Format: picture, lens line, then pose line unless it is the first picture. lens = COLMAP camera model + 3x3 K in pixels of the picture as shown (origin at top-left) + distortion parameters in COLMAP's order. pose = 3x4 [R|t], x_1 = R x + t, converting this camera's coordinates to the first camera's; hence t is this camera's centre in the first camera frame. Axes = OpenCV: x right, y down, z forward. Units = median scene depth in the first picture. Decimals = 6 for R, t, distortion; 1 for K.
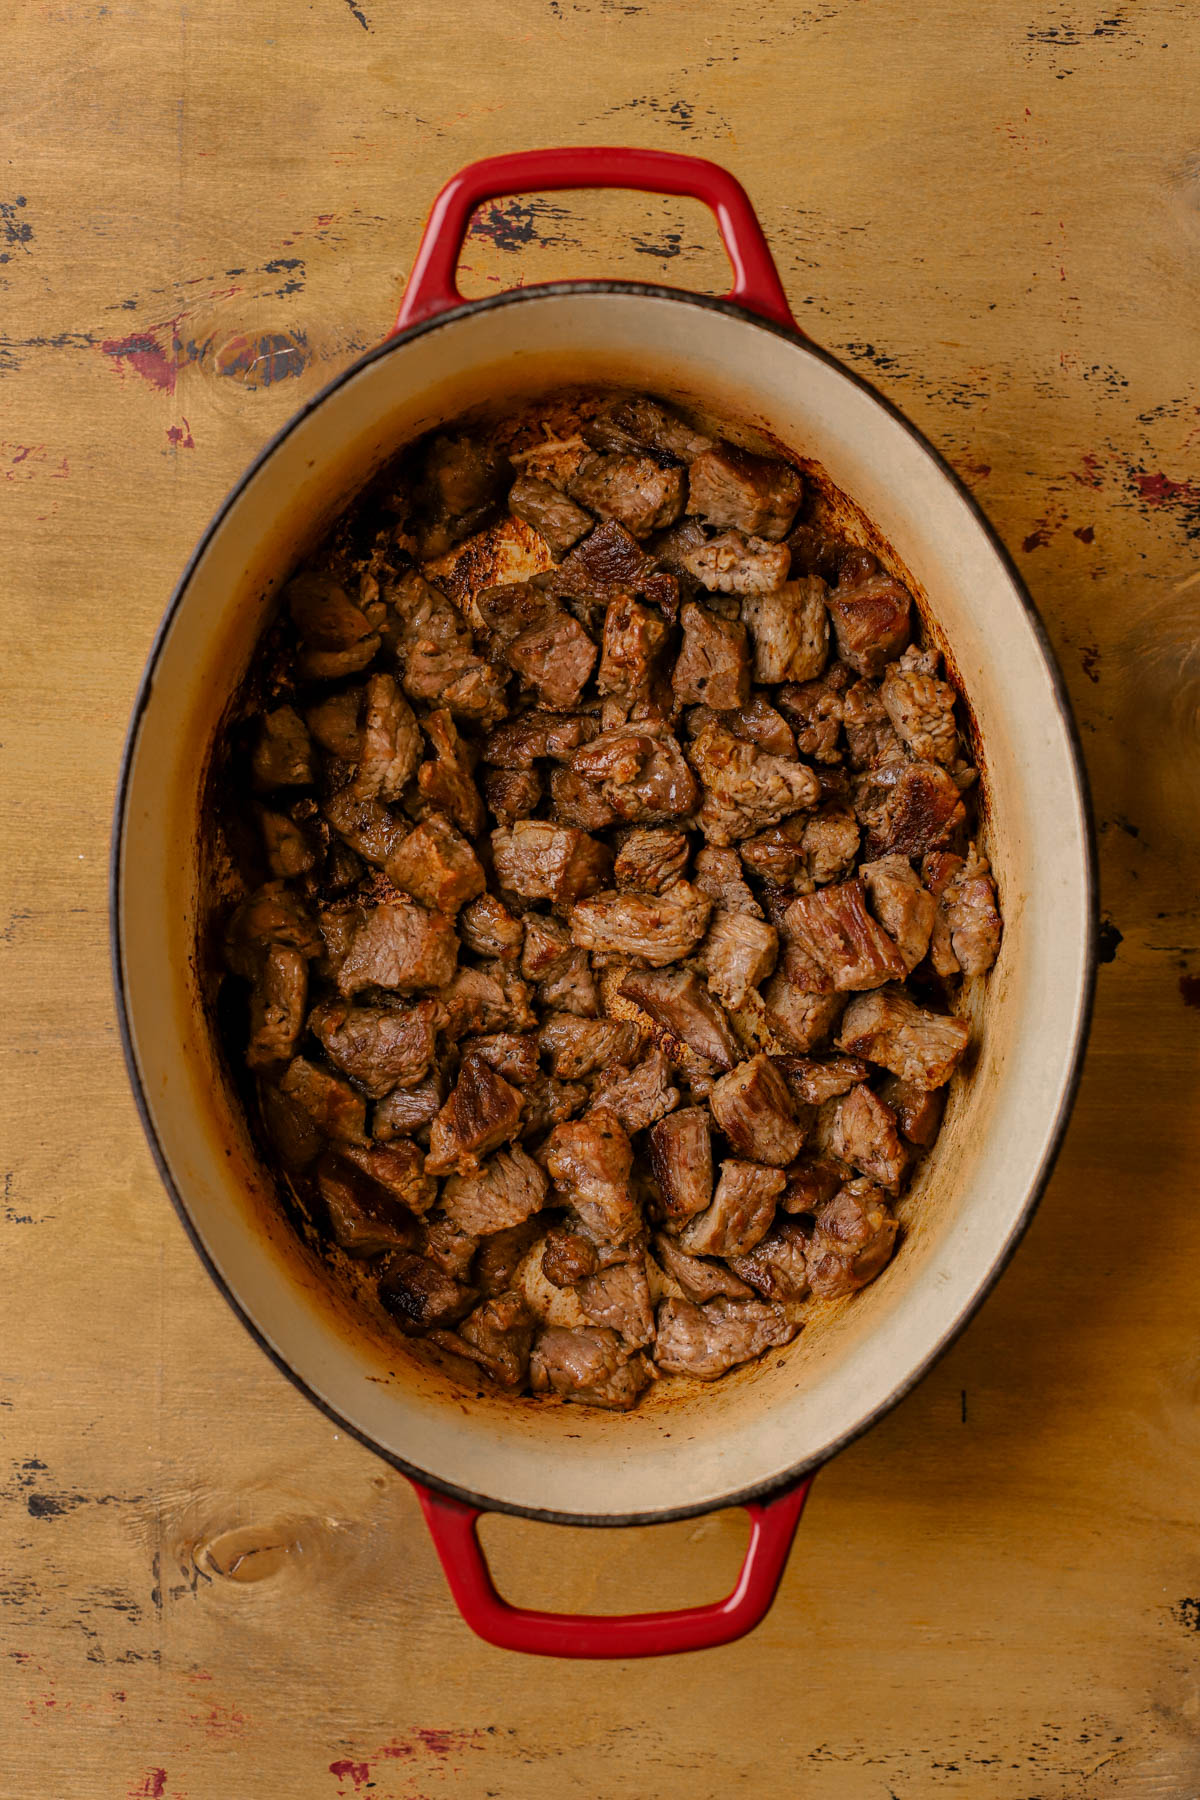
lens RADIAL K [[4392.7, 0, 615.6], [0, 4392.7, 939.3], [0, 0, 1]] dist [-0.065899, 0.000000]
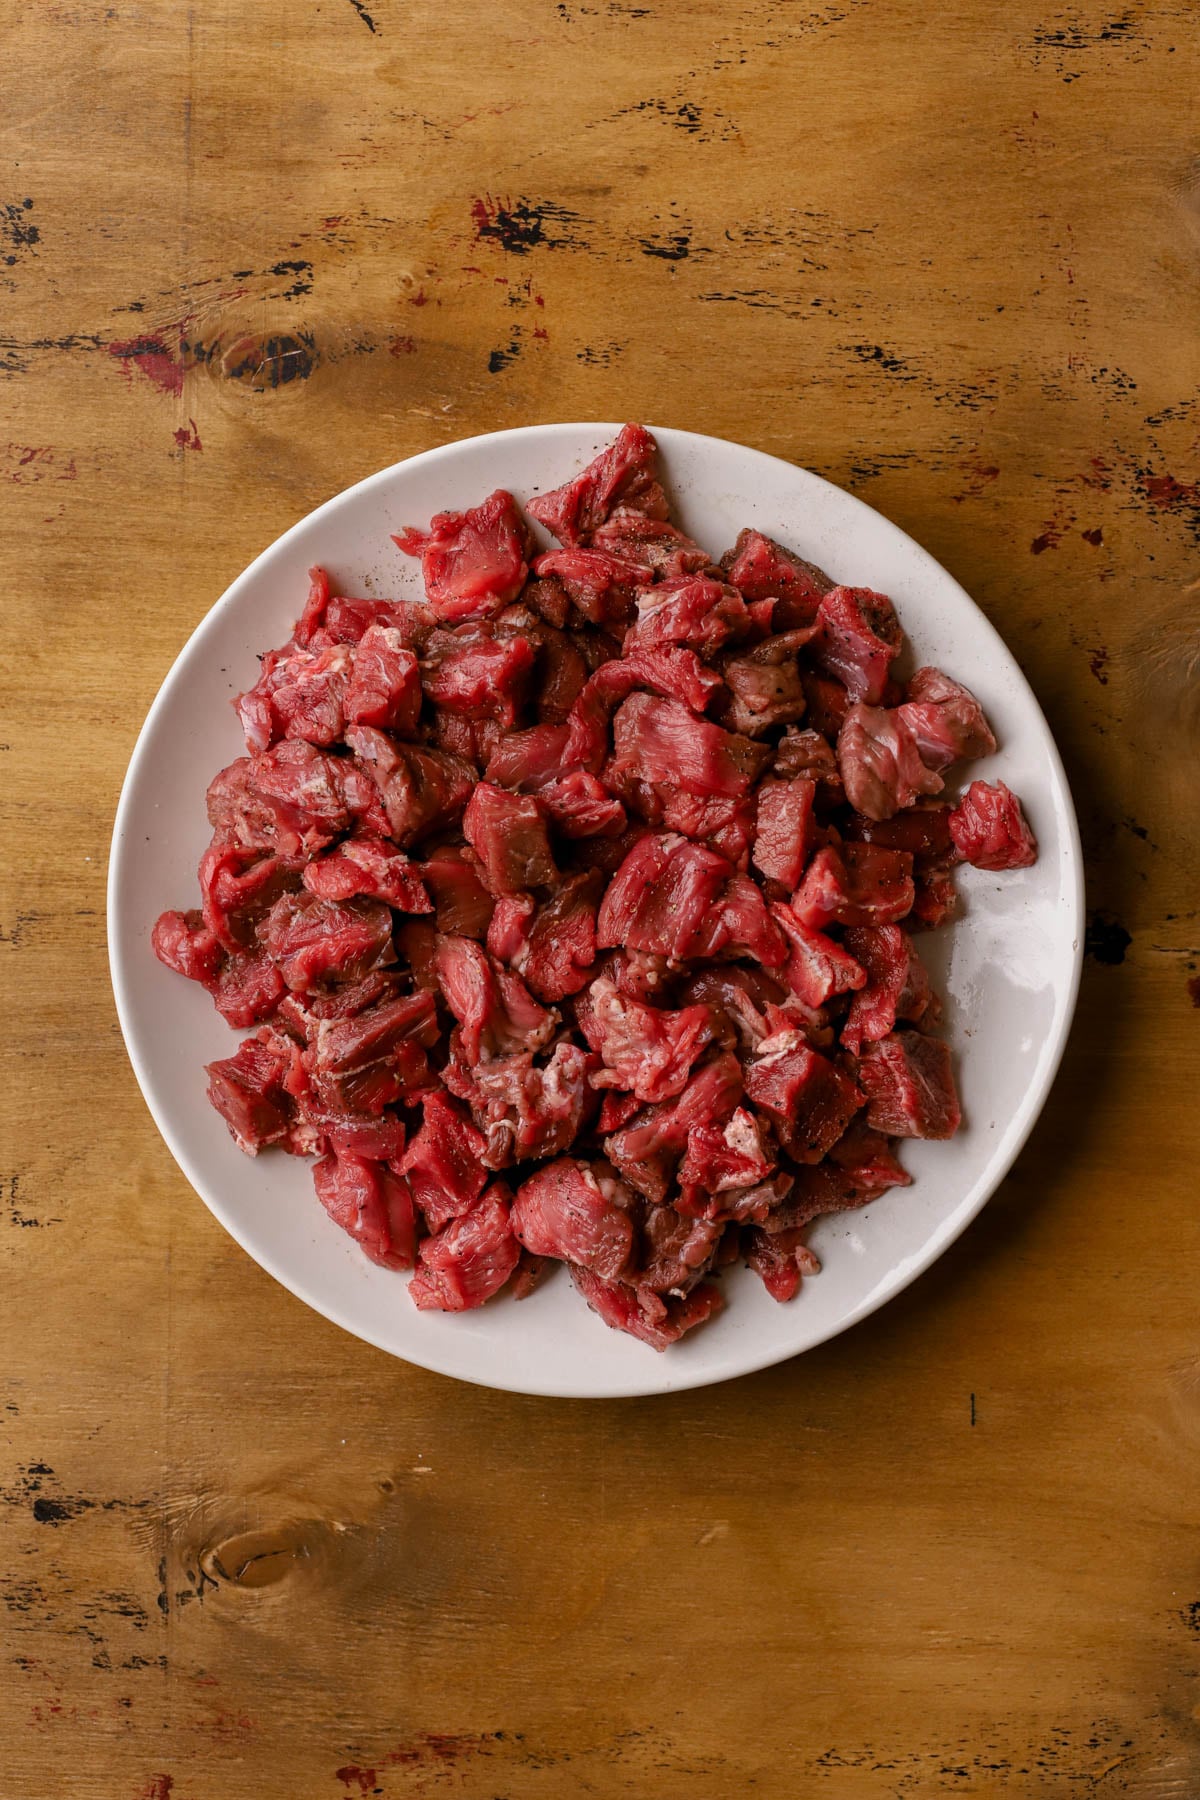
lens RADIAL K [[3194.9, 0, 611.4], [0, 3194.9, 897.1], [0, 0, 1]] dist [-0.000326, 0.000000]
pose [[0.999989, -0.000328, -0.004694, 0.000641], [0.000244, 0.999839, -0.017964, 0.002936], [0.004699, 0.017963, 0.999828, 0.272991]]
